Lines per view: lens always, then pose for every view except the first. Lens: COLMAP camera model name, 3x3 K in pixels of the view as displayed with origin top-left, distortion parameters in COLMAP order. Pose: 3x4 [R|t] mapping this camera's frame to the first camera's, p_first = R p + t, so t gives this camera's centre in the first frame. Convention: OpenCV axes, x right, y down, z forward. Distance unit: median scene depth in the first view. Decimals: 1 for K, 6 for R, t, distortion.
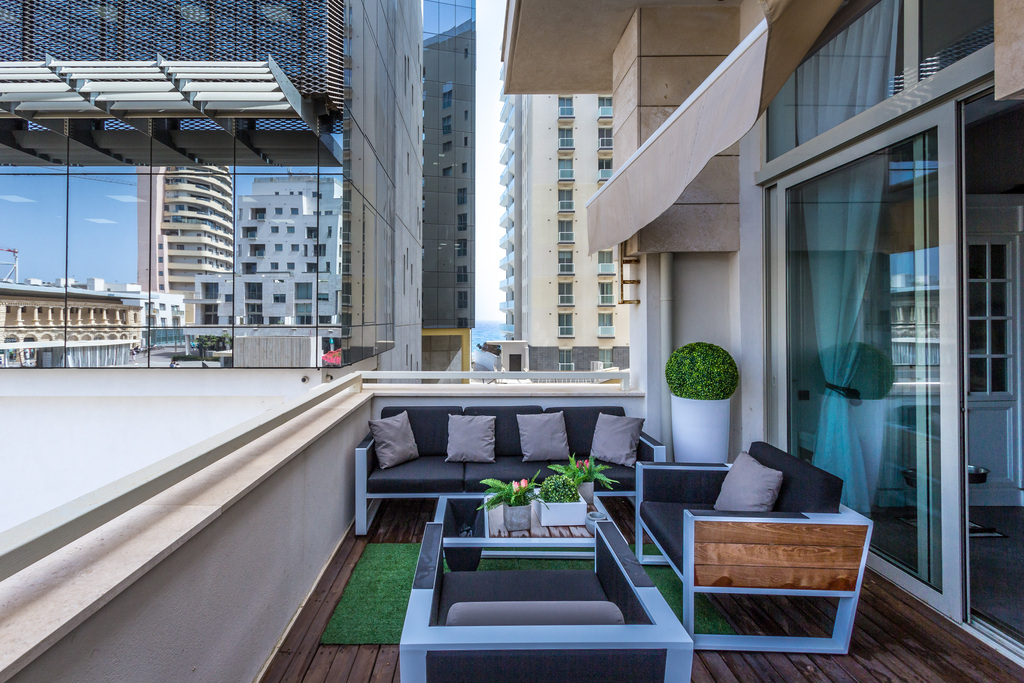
lens RADIAL K [[480.5, 0, 501.7], [0, 480.5, 318.8], [0, 0, 1]] dist [-0.001734, 0.001724]
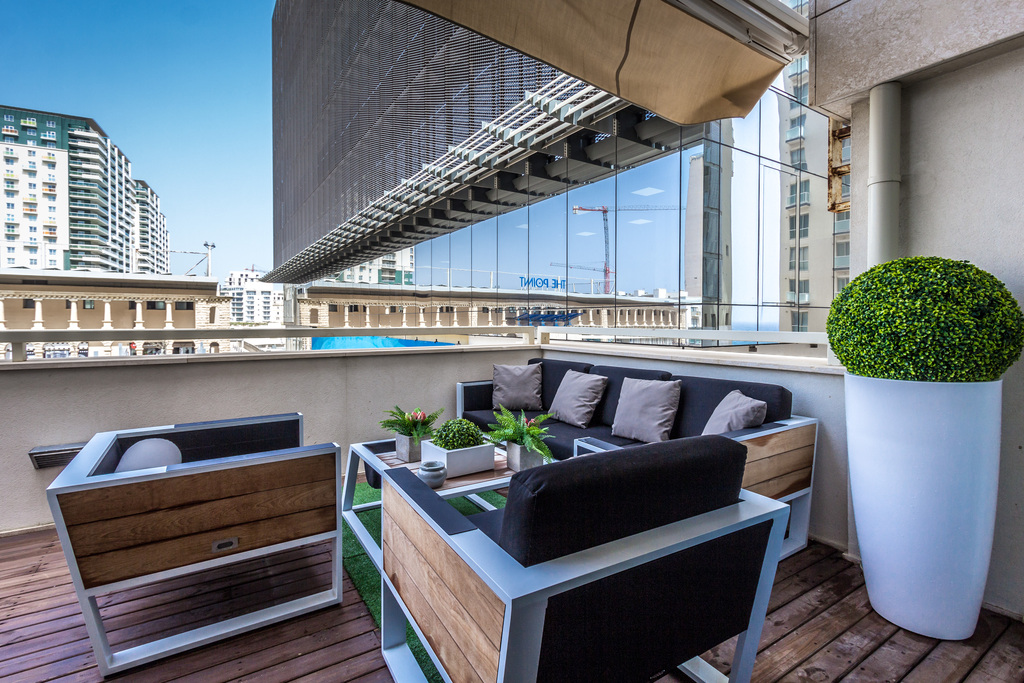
lens RADIAL K [[480.5, 0, 513.3], [0, 480.5, 331.2], [0, 0, 1]] dist [-0.001734, 0.001724]
pose [[0.546067, 0.019025, -0.837526, 0.595792], [-0.000111, 0.999744, 0.022637, 0.110176], [0.837742, -0.012268, 0.545929, 0.437718]]
